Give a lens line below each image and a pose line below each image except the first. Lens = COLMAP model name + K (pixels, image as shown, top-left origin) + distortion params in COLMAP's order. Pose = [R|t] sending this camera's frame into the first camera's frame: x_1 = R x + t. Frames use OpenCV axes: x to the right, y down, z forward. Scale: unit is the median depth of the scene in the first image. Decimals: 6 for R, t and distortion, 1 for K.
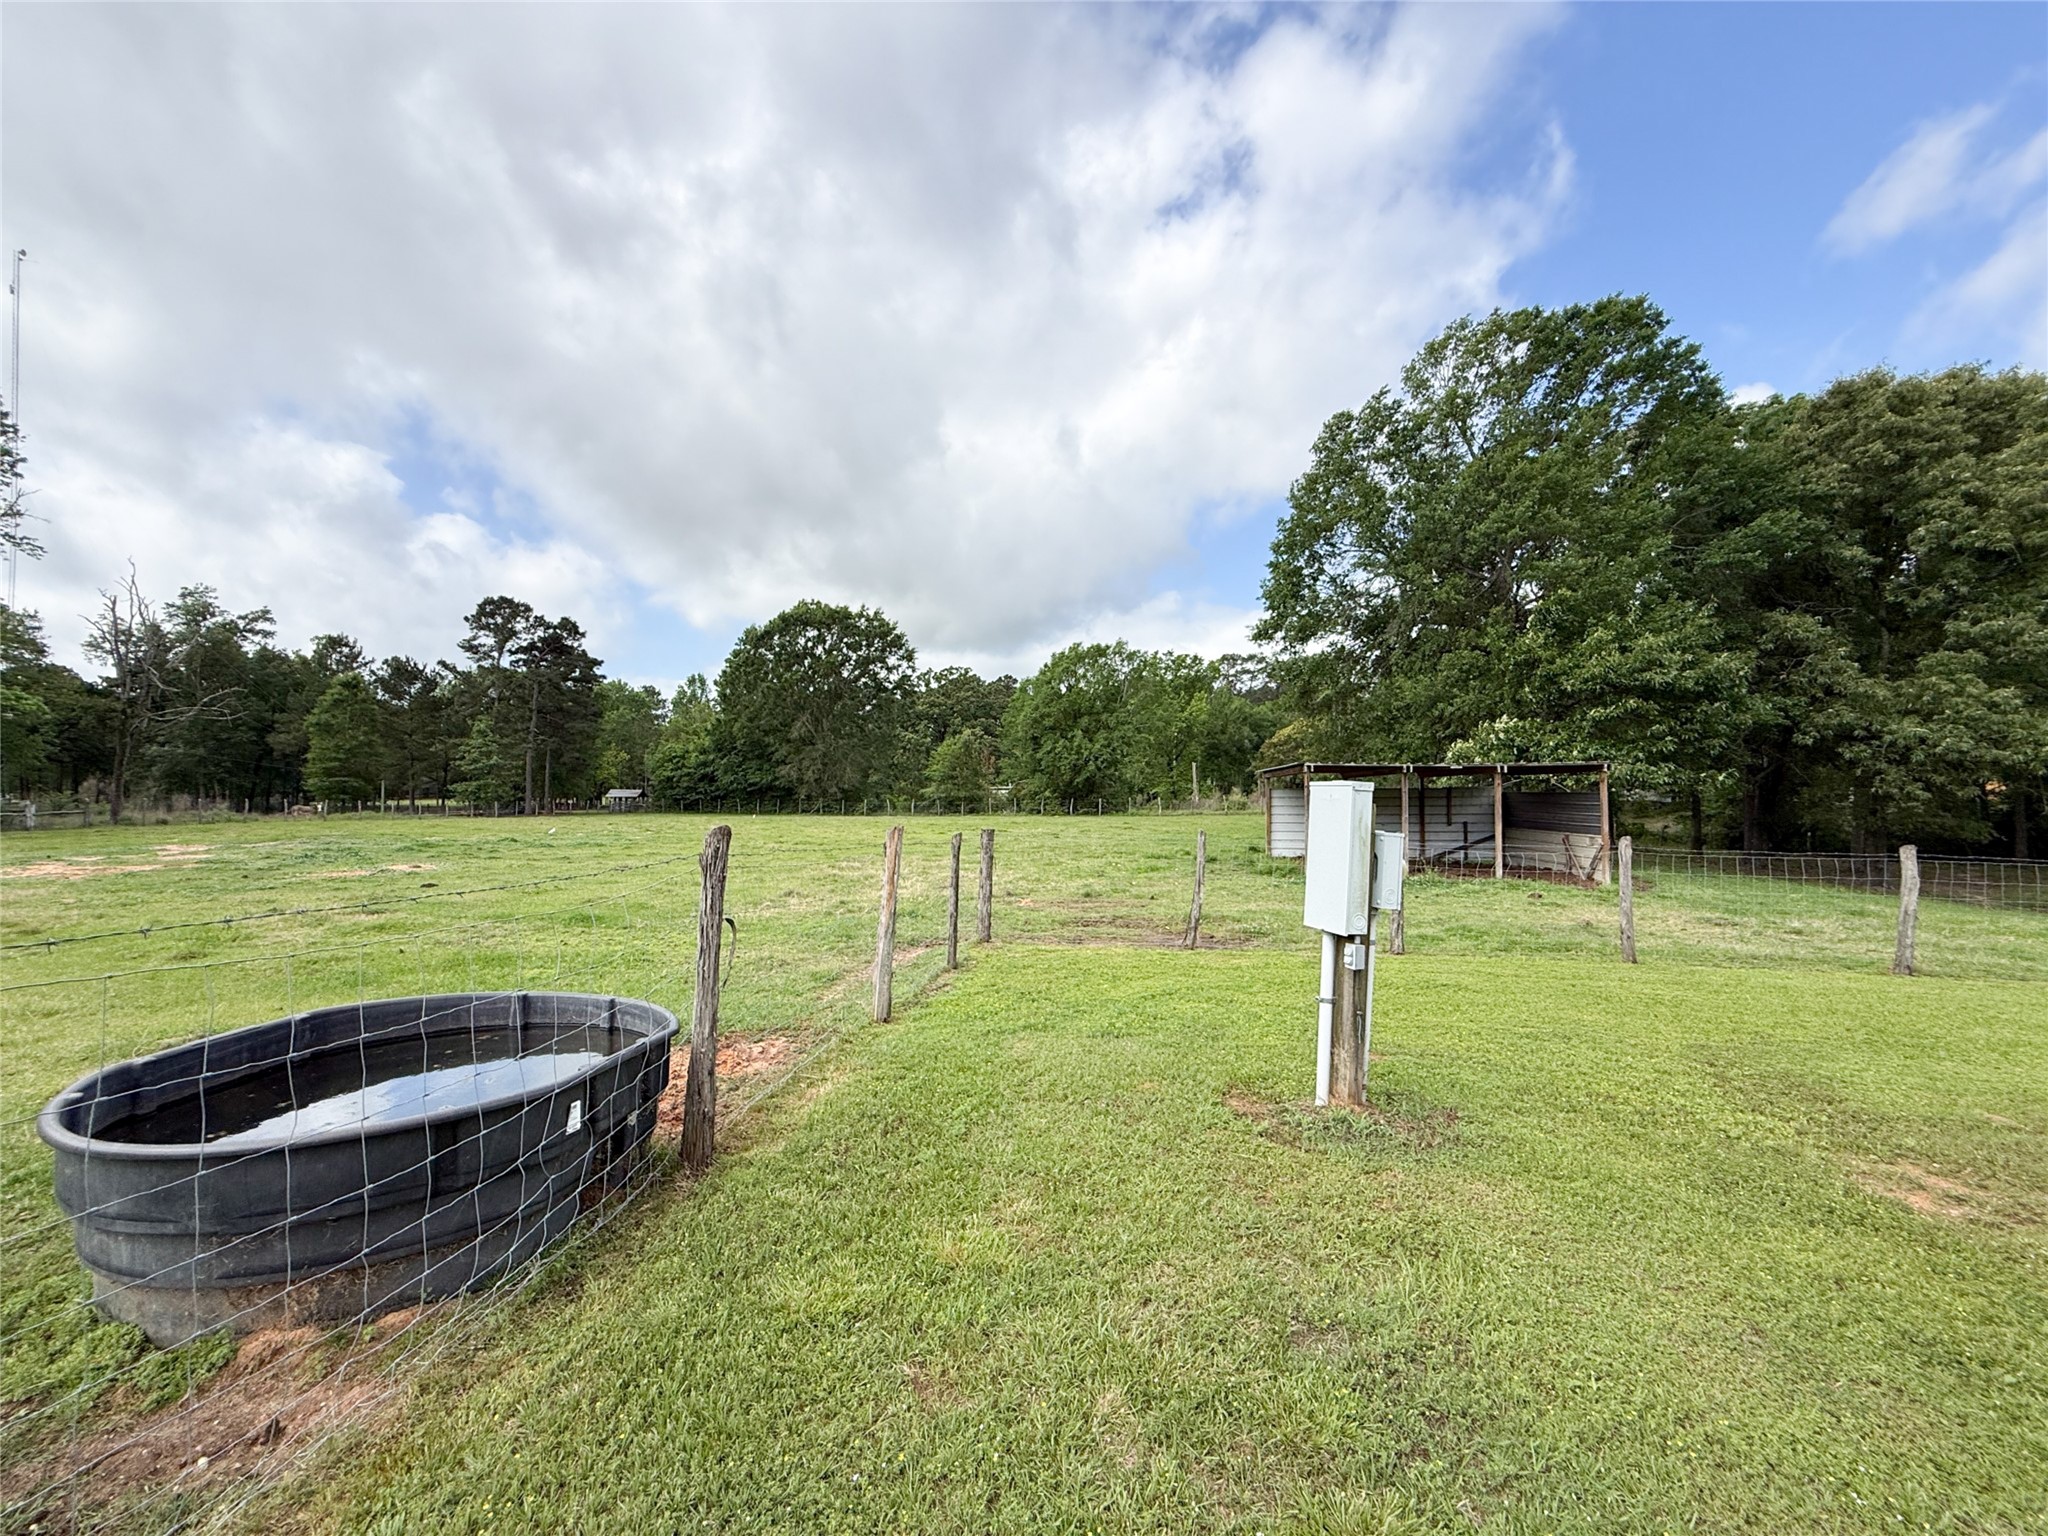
lens RADIAL K [[815.5, 0, 1024.4], [0, 815.5, 770.0], [0, 0, 1]] dist [0.001024, -0.000219]
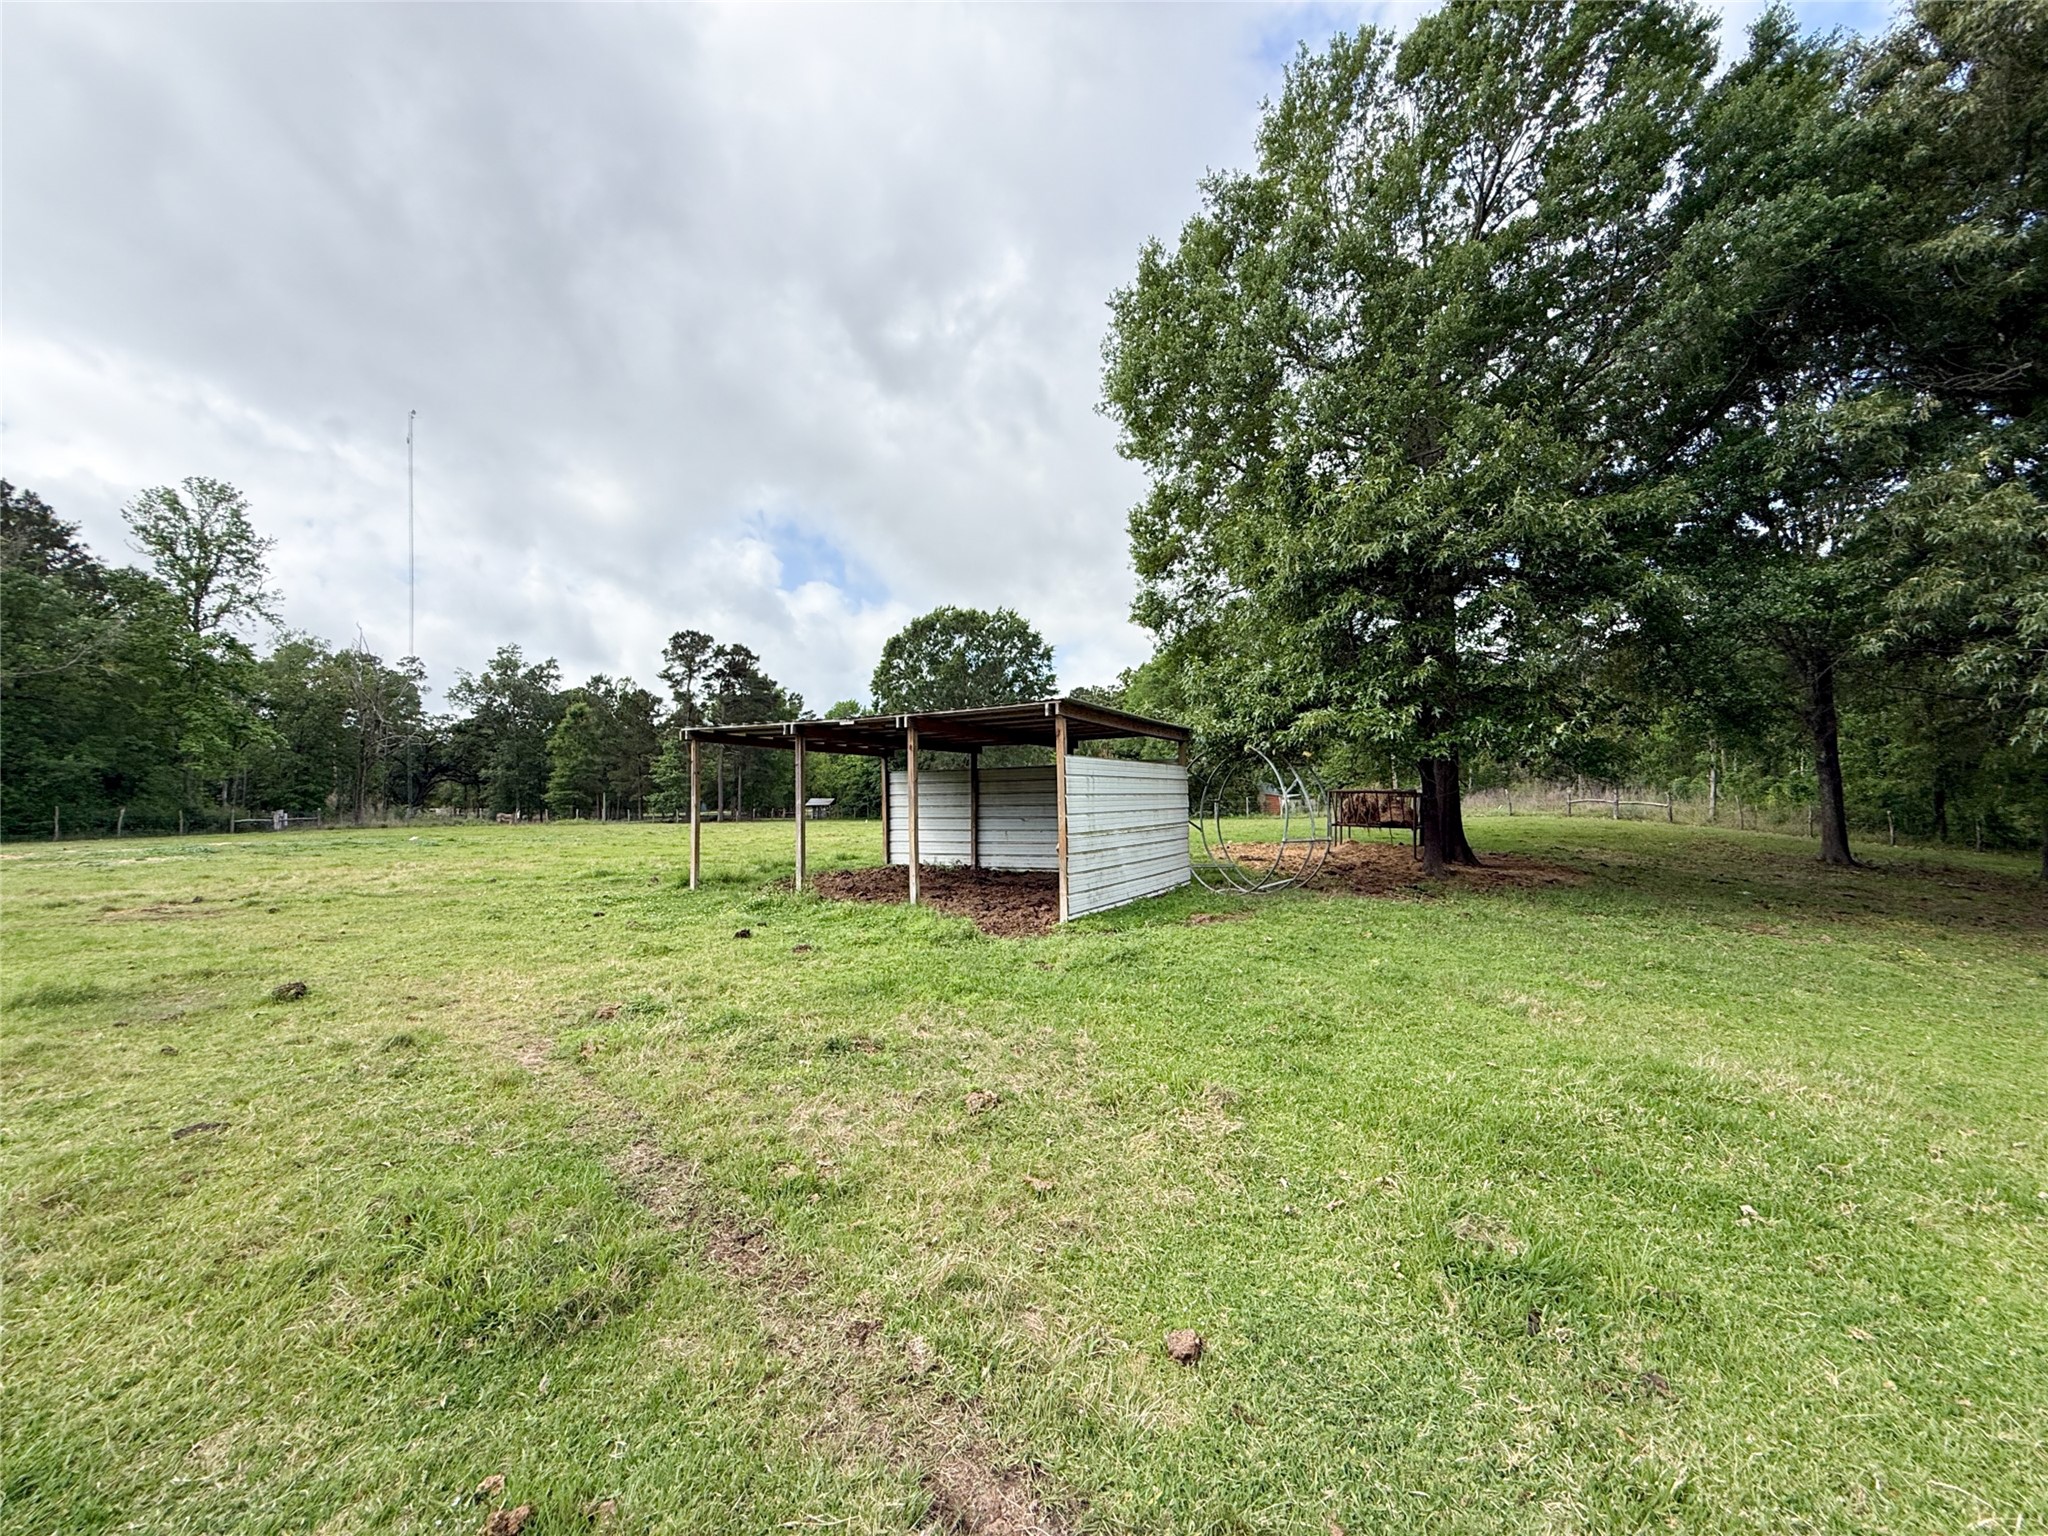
lens RADIAL K [[815.5, 0, 1020.5], [0, 815.5, 772.7], [0, 0, 1]] dist [0.001024, -0.000219]
pose [[0.928230, -0.026885, -0.371033, 0.205200], [0.024495, 0.999638, -0.011154, 0.010444], [0.371199, 0.001265, 0.928553, 0.107027]]
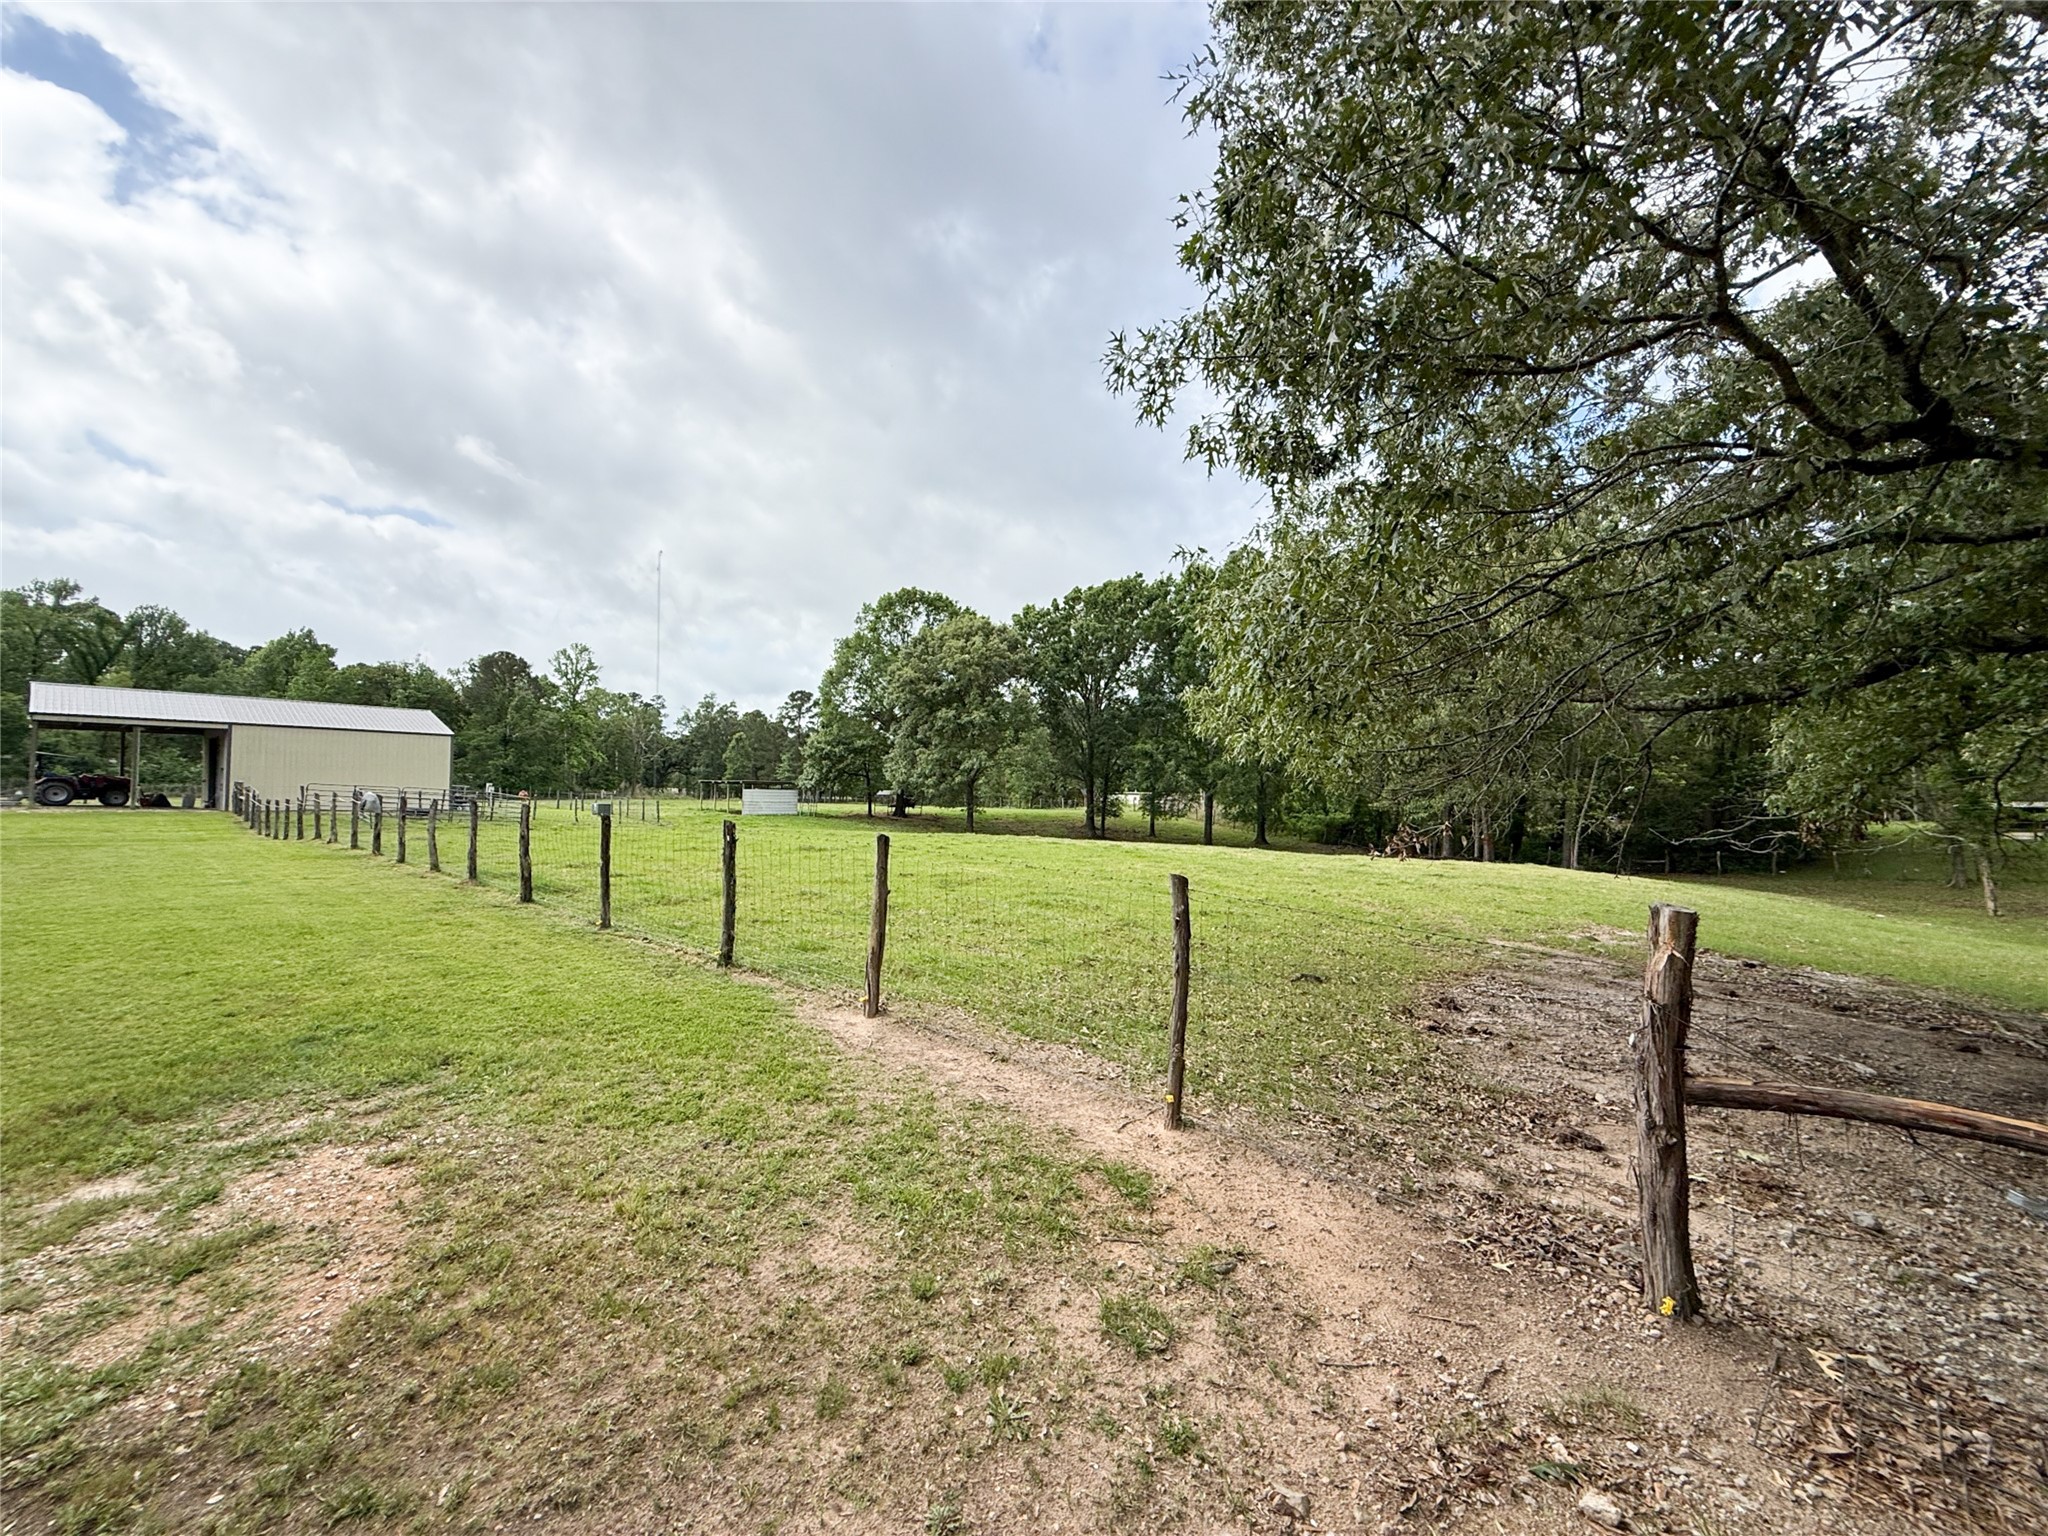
lens RADIAL K [[815.5, 0, 1026.9], [0, 815.5, 774.7], [0, 0, 1]] dist [0.001024, -0.000219]
pose [[0.825176, 0.000543, -0.564875, 0.896558], [-0.001964, 0.999996, -0.001907, -0.007388], [0.564872, 0.002683, 0.825174, -0.302640]]
